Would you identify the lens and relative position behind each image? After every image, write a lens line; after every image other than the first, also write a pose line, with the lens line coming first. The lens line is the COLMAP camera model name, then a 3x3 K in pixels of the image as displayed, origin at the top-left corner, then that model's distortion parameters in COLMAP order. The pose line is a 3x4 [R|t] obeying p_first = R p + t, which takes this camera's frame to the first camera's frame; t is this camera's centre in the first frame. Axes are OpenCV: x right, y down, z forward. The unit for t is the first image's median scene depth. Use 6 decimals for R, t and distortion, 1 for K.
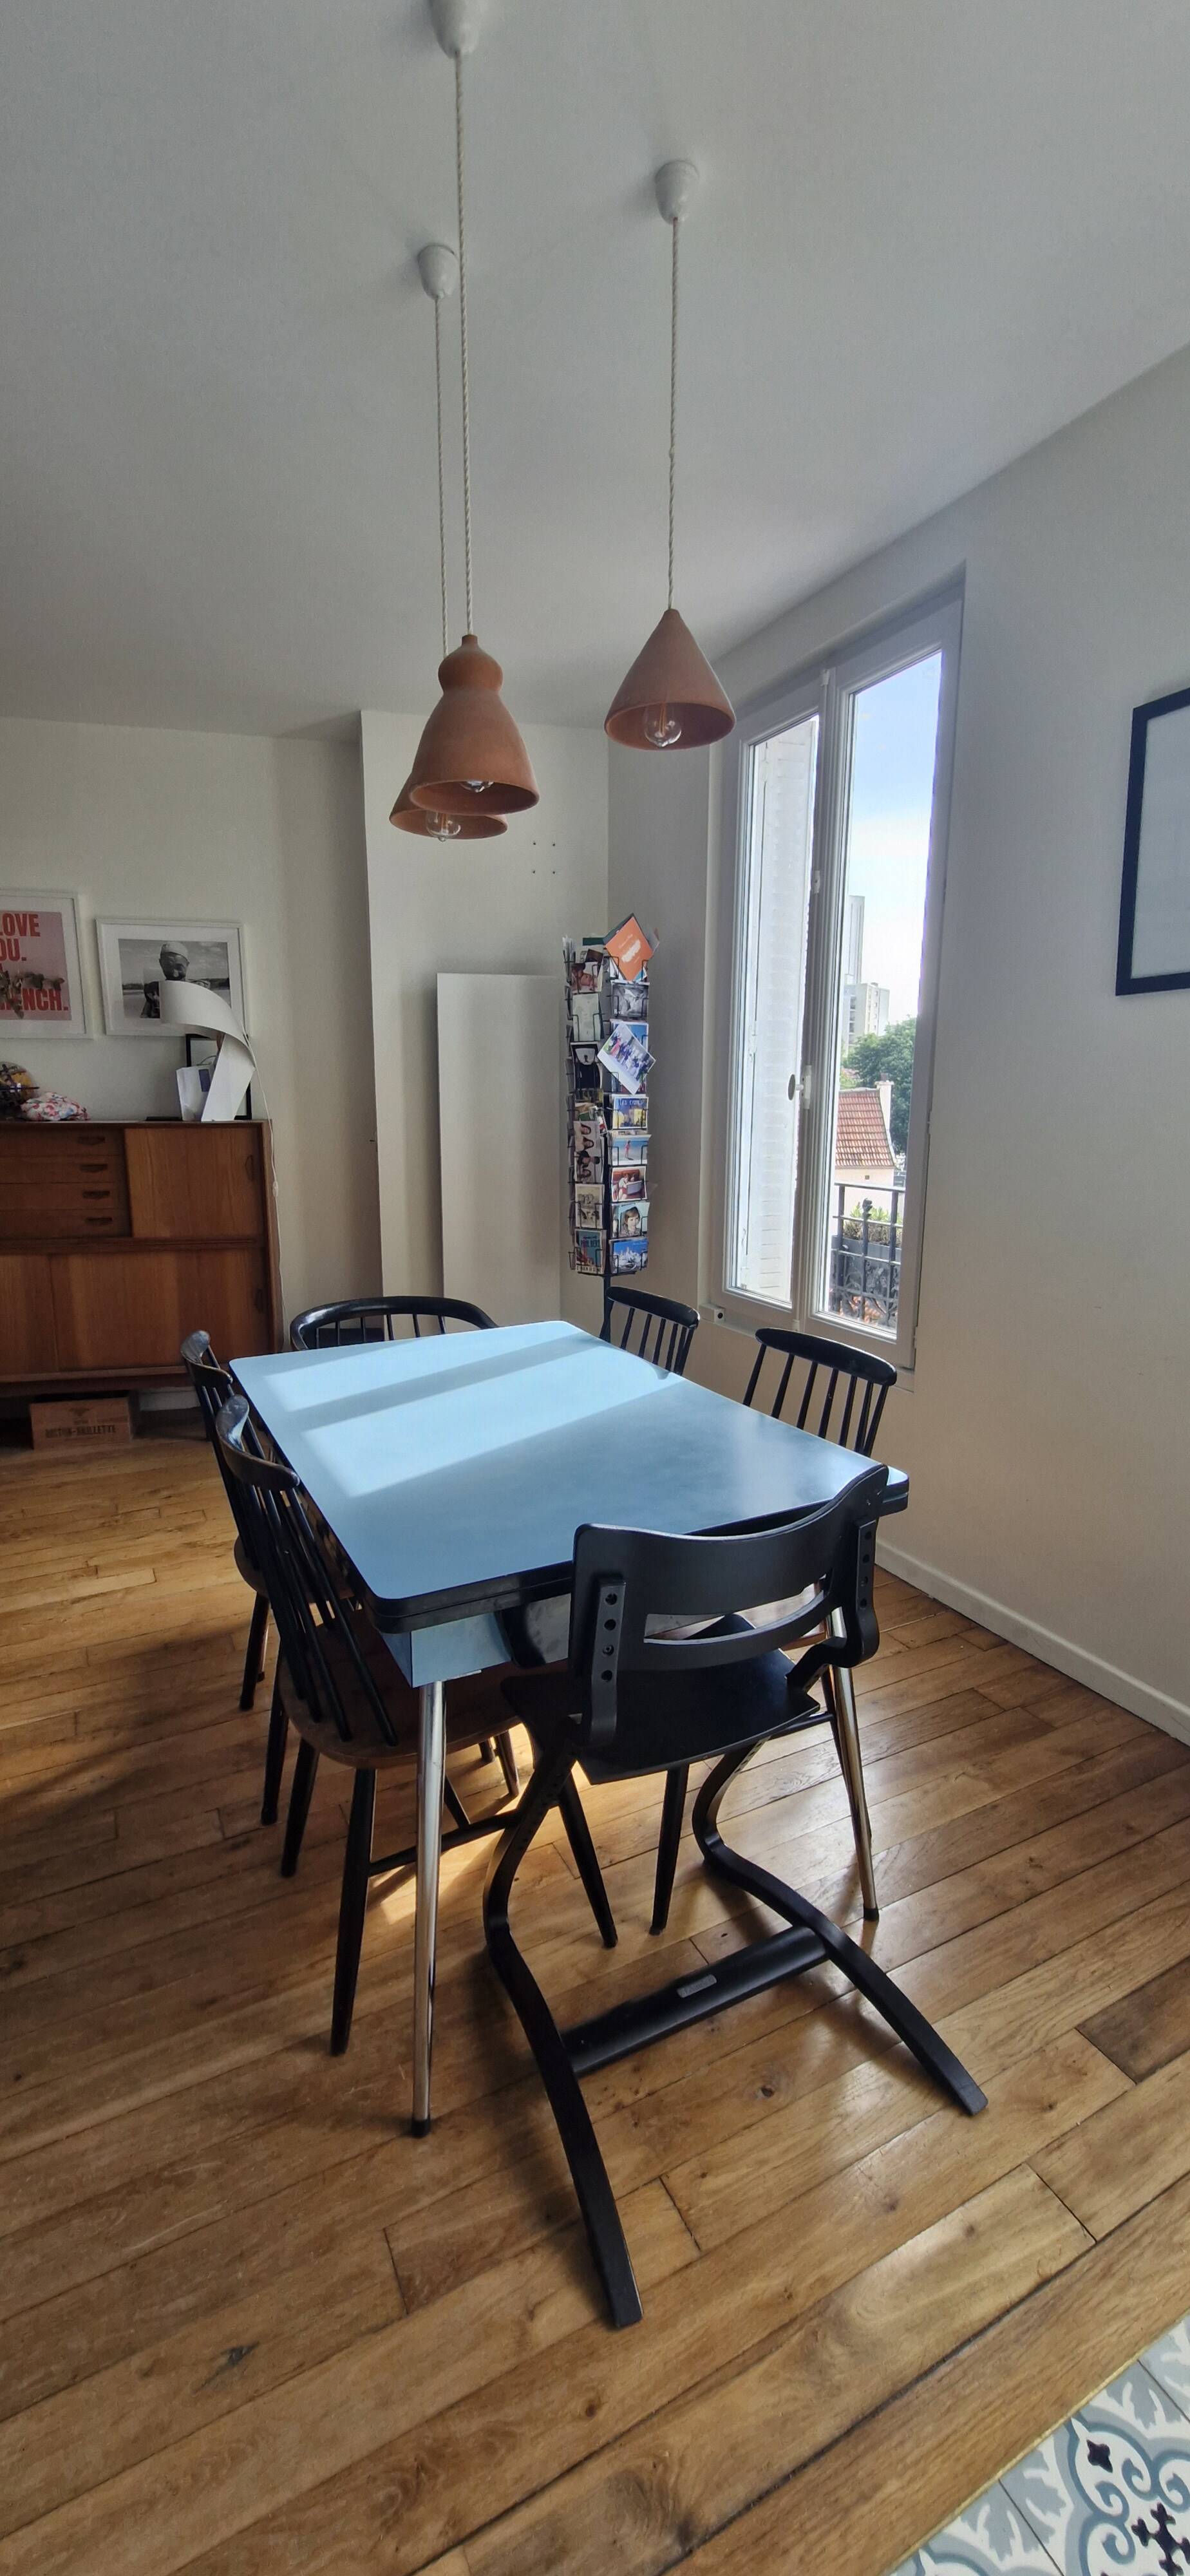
lens RADIAL K [[1021.0, 0, 590.8], [0, 1021.0, 1288.4], [0, 0, 1]] dist [0.002437, -0.001468]
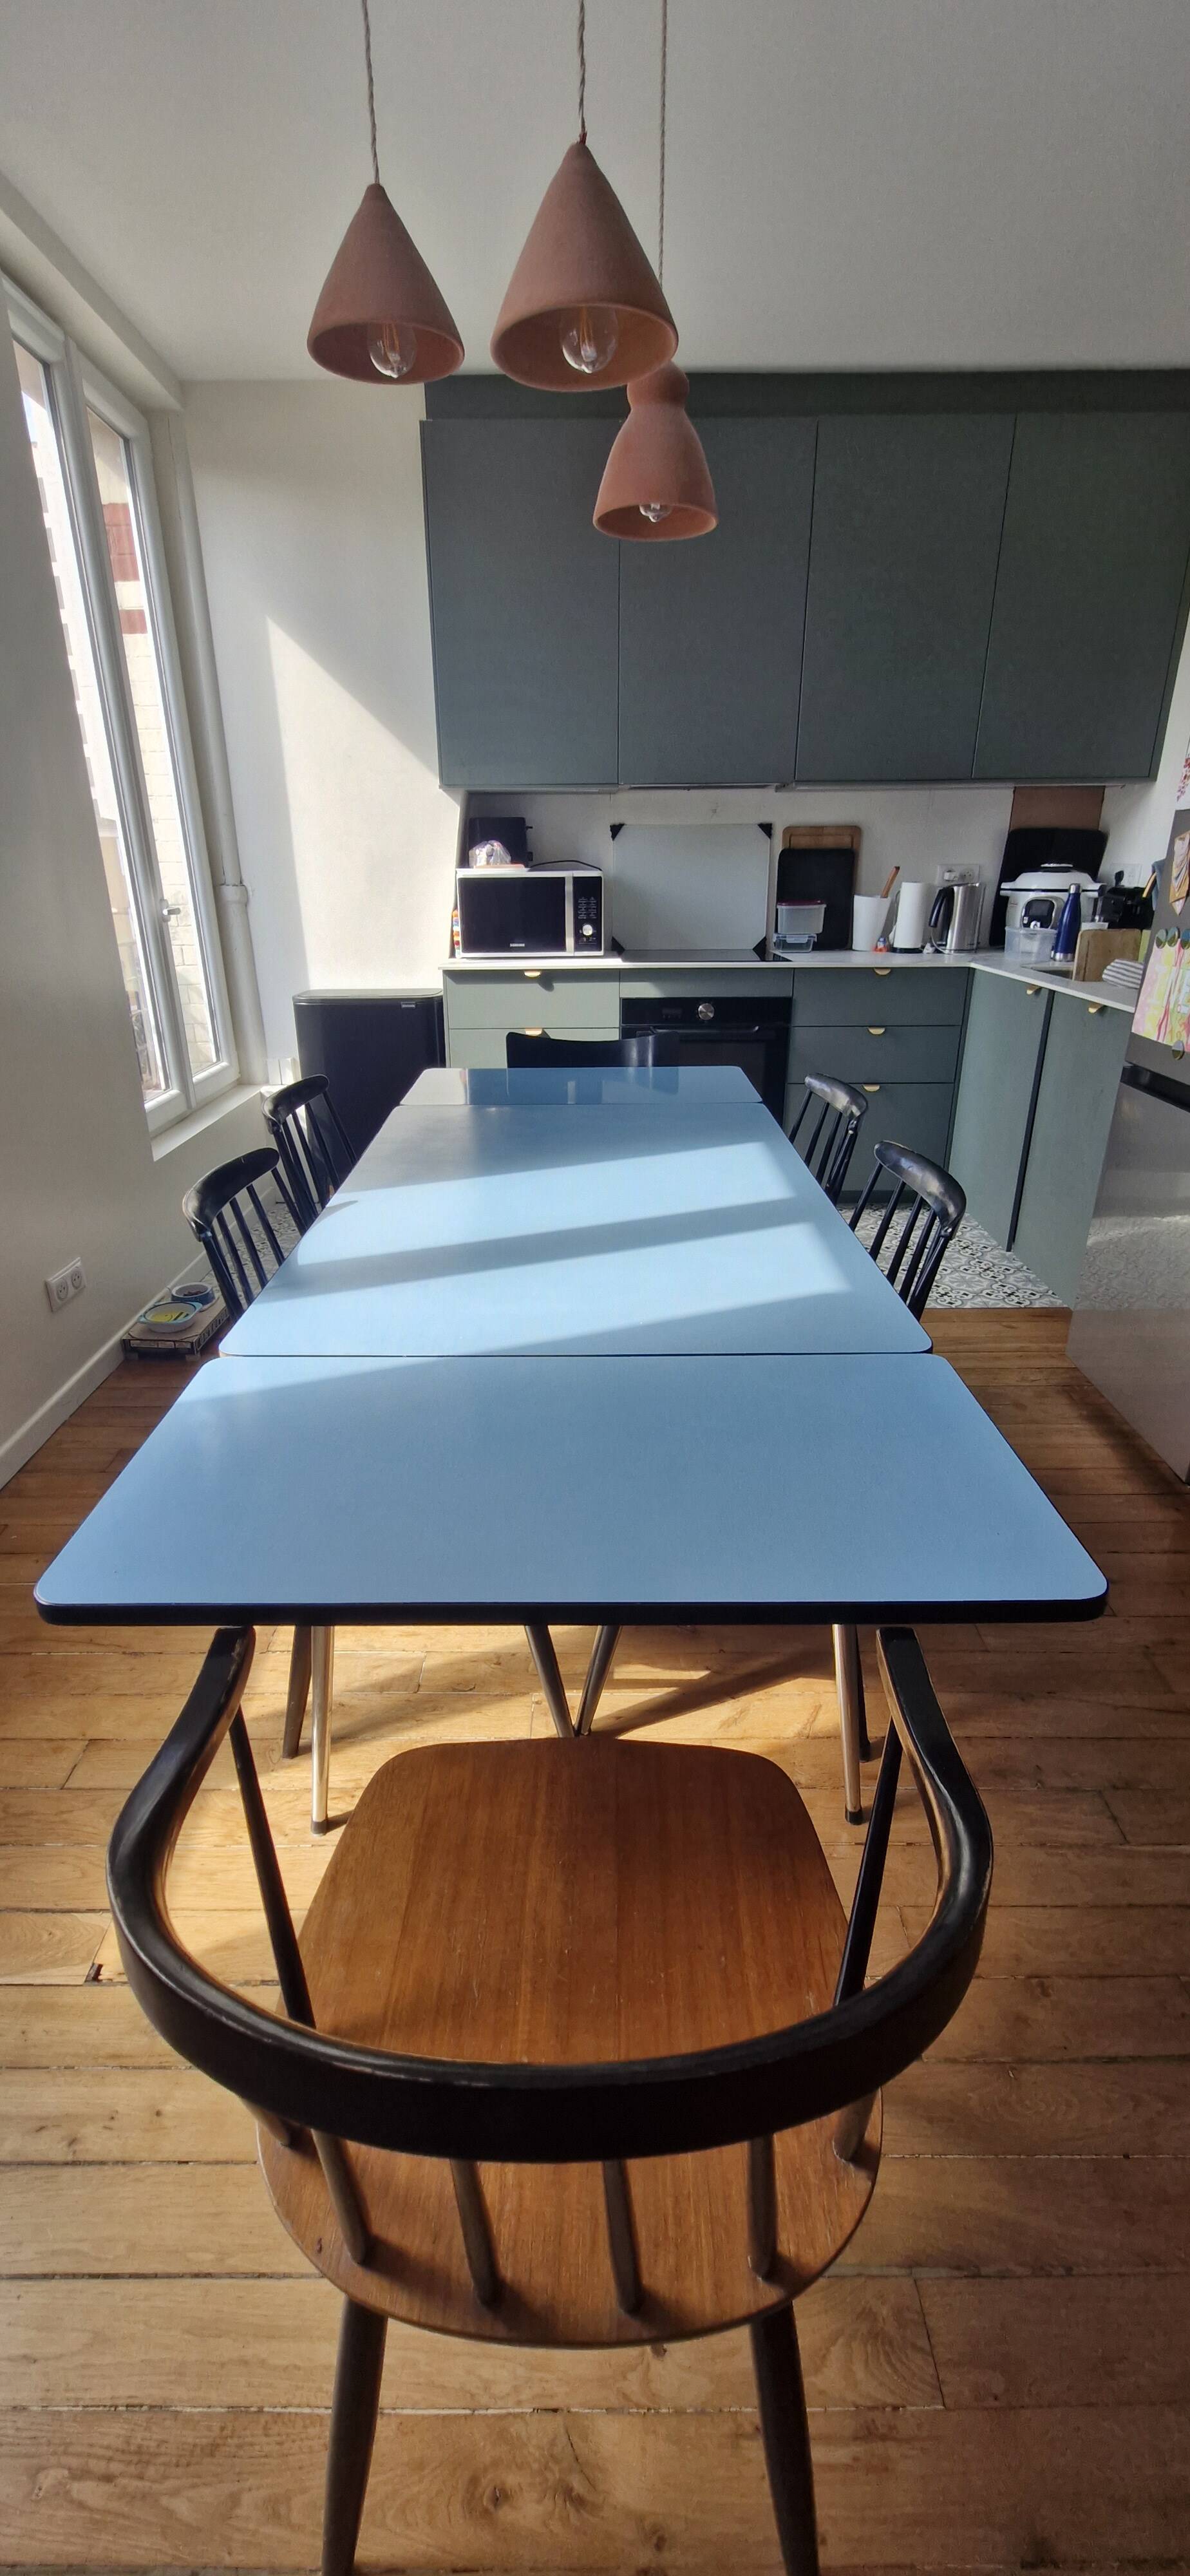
lens RADIAL K [[1021.0, 0, 590.2], [0, 1021.0, 1272.8], [0, 0, 1]] dist [0.002437, -0.001468]
pose [[-0.888451, -0.166708, 0.427625, -0.471331], [0.094057, 0.845798, 0.525147, -0.283550], [-0.449231, 0.506789, -0.735770, 1.617846]]
